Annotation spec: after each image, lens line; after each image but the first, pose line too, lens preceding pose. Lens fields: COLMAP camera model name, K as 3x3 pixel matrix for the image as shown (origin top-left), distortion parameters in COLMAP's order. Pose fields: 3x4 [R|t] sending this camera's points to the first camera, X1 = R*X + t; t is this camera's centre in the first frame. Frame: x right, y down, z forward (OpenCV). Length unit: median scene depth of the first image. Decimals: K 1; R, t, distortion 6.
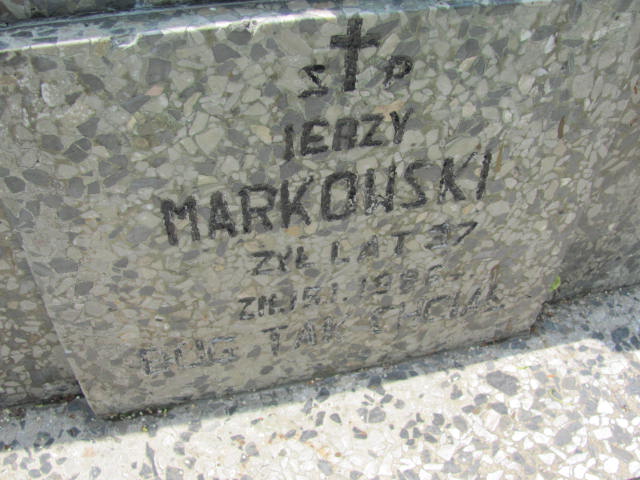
lens RADIAL K [[646.4, 0, 320.0], [0, 646.4, 240.0], [0, 0, 1]] dist [-0.118464, 0.019003]
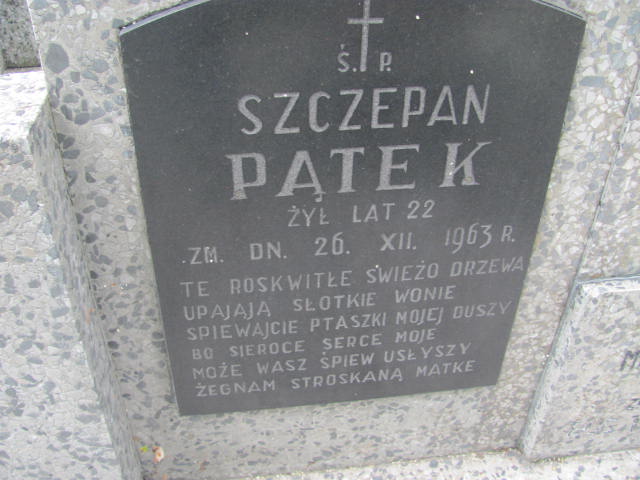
lens RADIAL K [[646.4, 0, 320.0], [0, 646.4, 240.0], [0, 0, 1]] dist [-0.118464, 0.019003]
pose [[0.991644, 0.067000, -0.110240, -0.793970], [-0.083383, 0.984942, -0.151445, -0.017165], [0.098433, 0.159372, 0.982299, -0.935132]]
